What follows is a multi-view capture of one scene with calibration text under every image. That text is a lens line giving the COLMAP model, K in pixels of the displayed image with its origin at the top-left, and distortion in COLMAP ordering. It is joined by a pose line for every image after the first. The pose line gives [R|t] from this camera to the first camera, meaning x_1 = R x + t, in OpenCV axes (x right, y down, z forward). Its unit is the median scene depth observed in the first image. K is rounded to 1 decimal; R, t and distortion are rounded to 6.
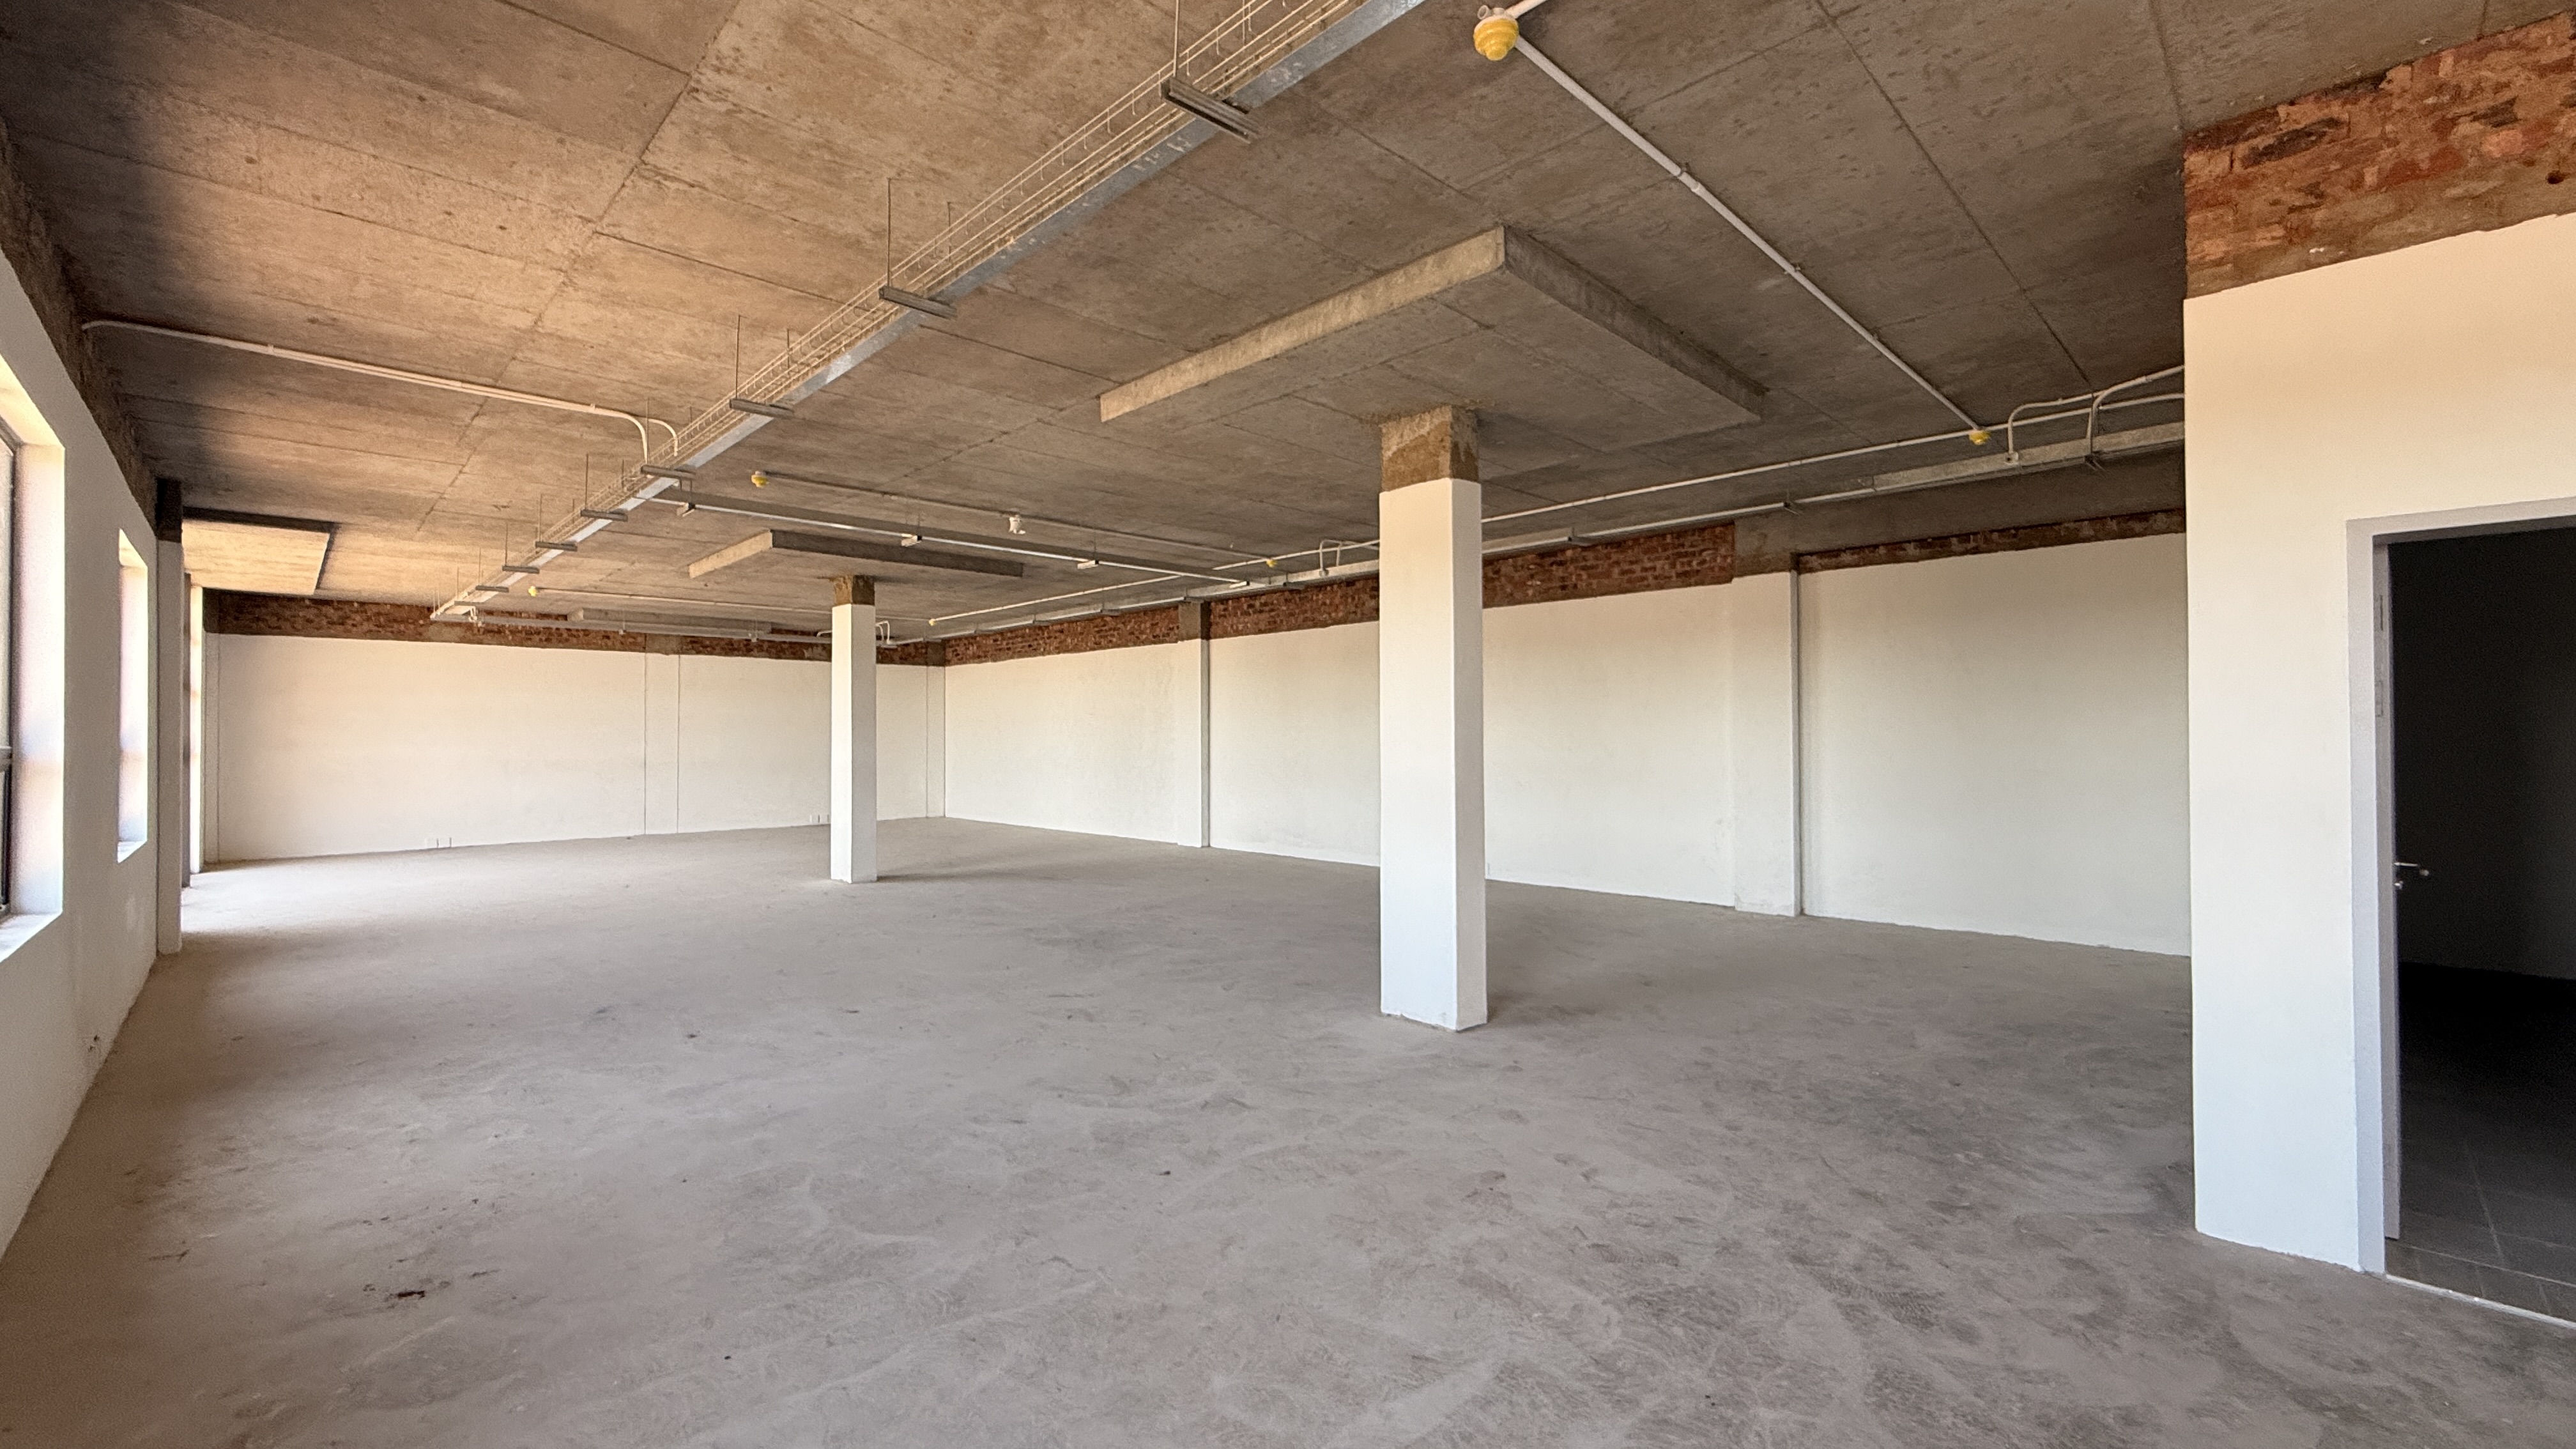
lens RADIAL K [[1018.7, 0, 1262.2], [0, 1018.7, 720.3], [0, 0, 1]] dist [0.004262, -0.001515]
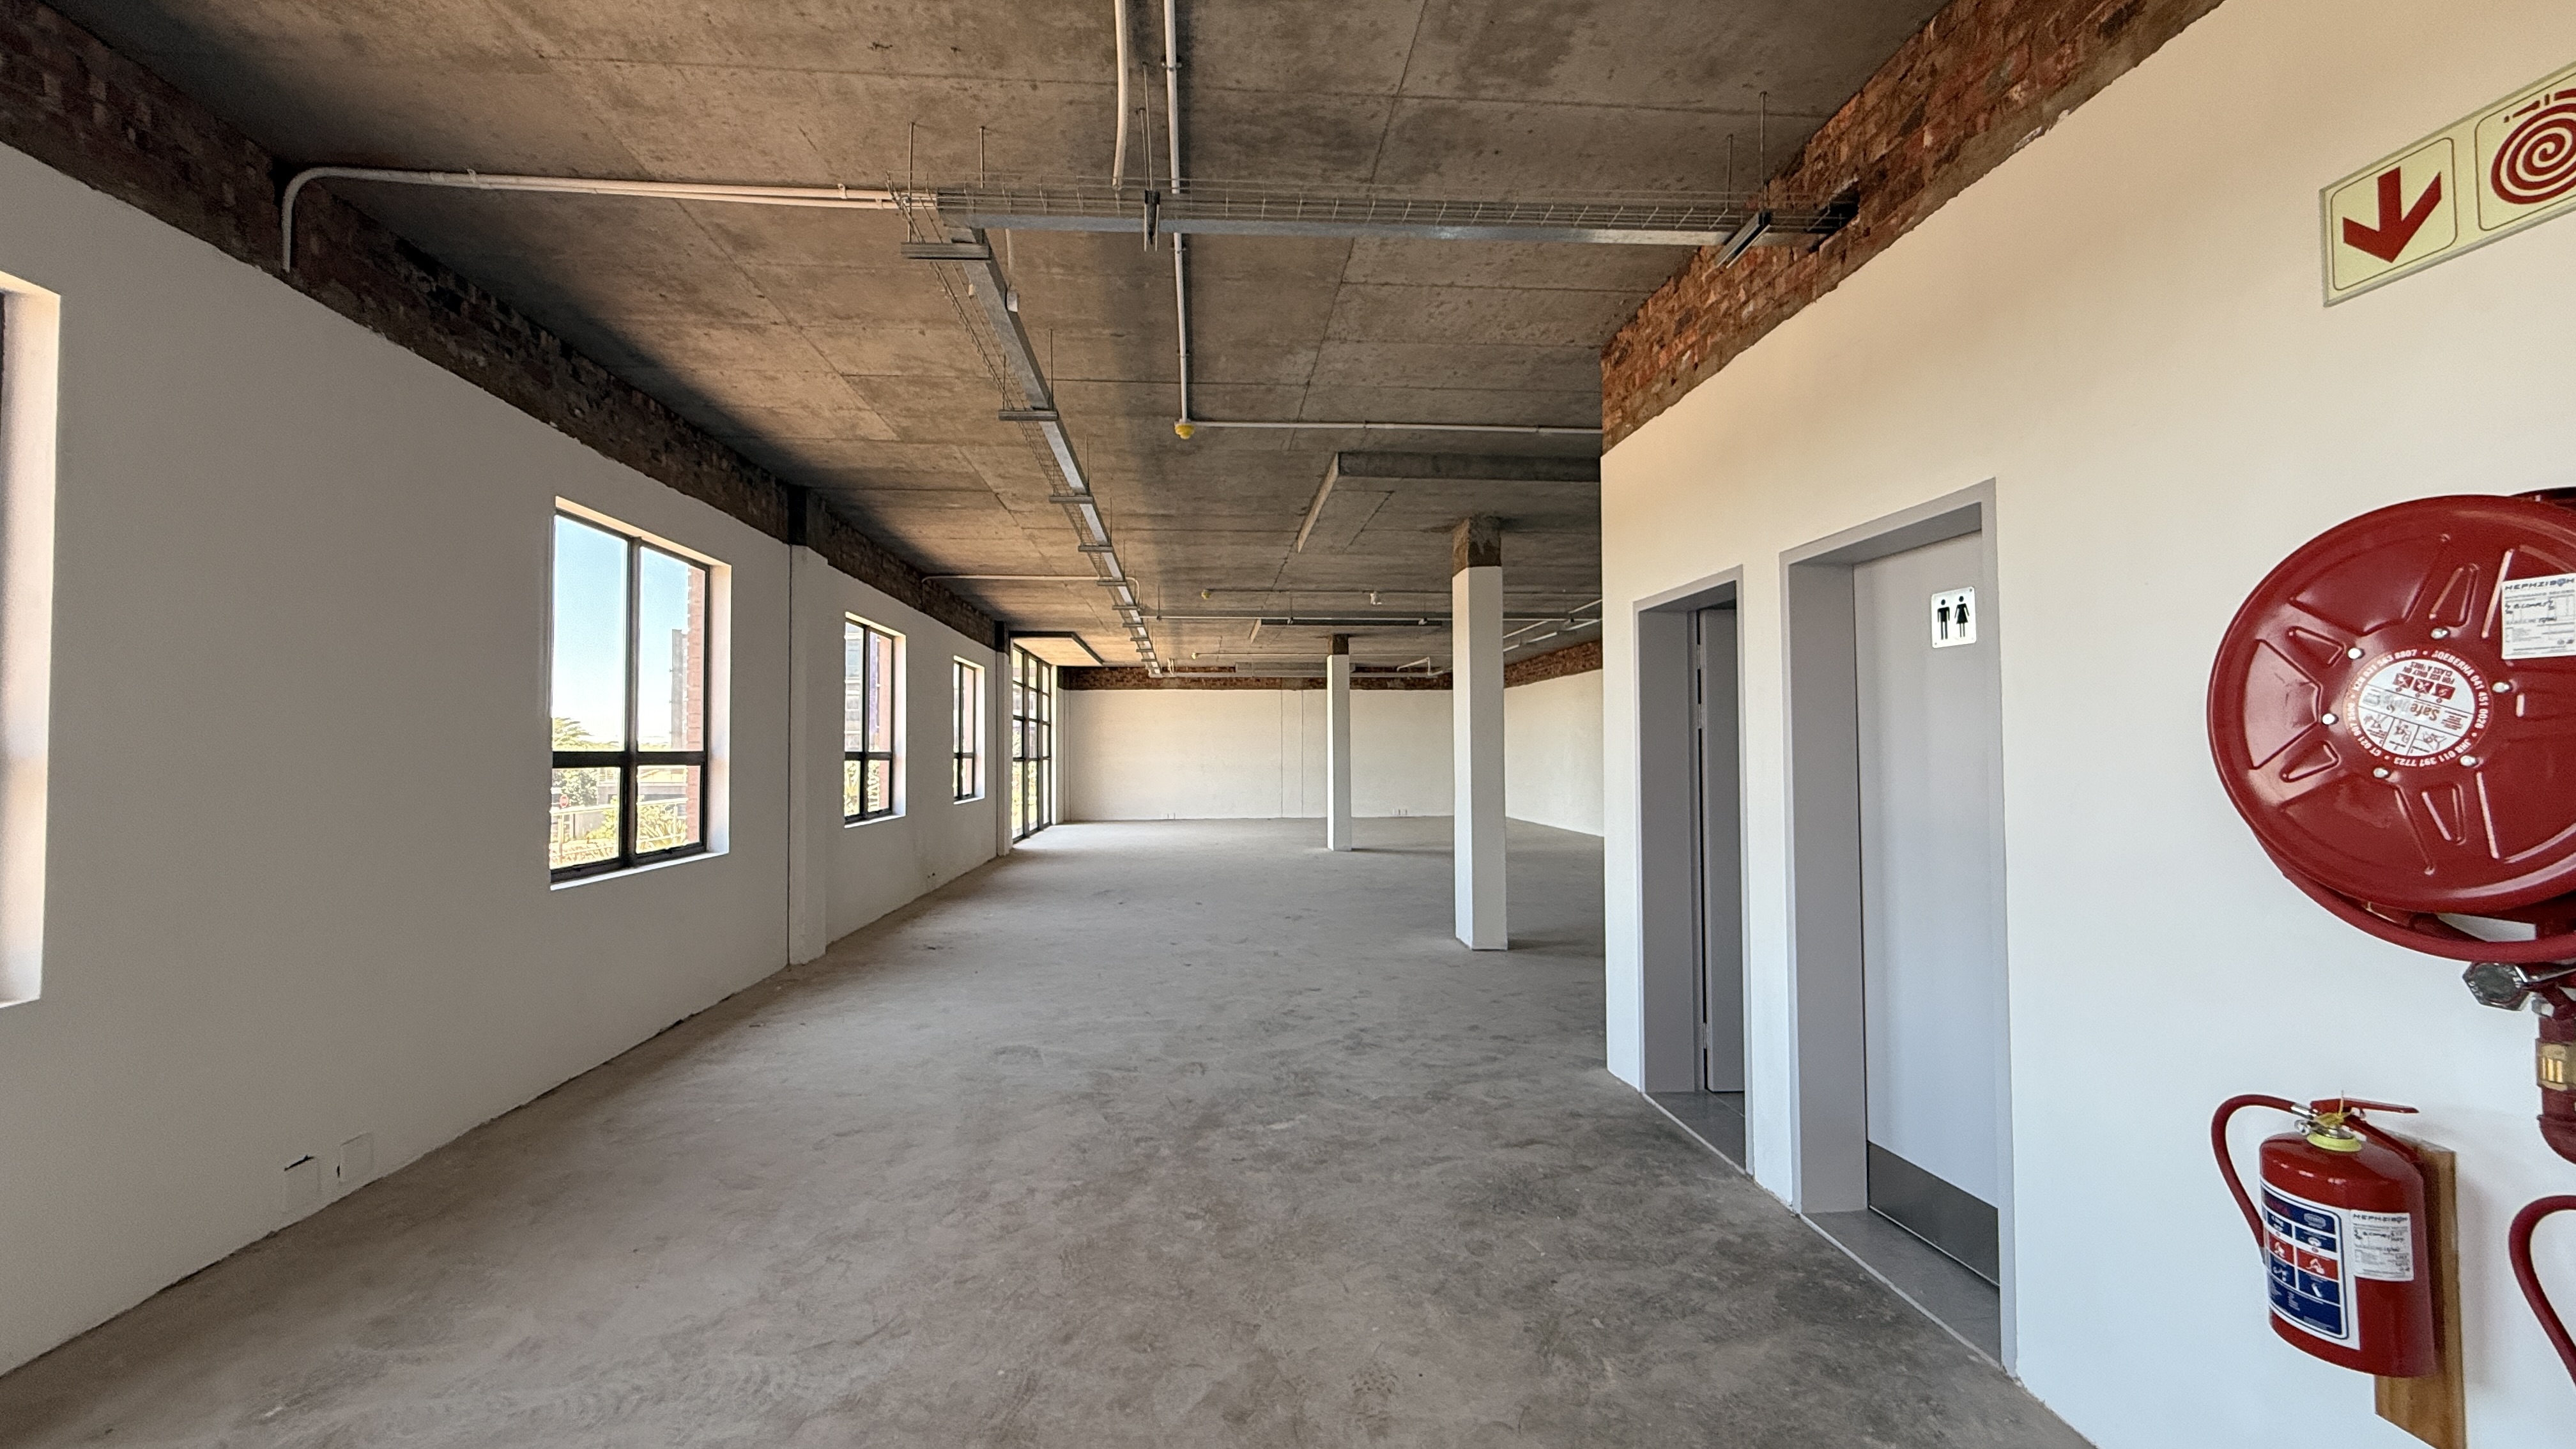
lens RADIAL K [[1018.7, 0, 1282.4], [0, 1018.7, 714.5], [0, 0, 1]] dist [0.004262, -0.001515]
pose [[0.769580, -0.023154, -0.638131, 0.867527], [0.011334, 0.999680, -0.022604, 0.001300], [0.638450, 0.010163, 0.769596, -0.274645]]
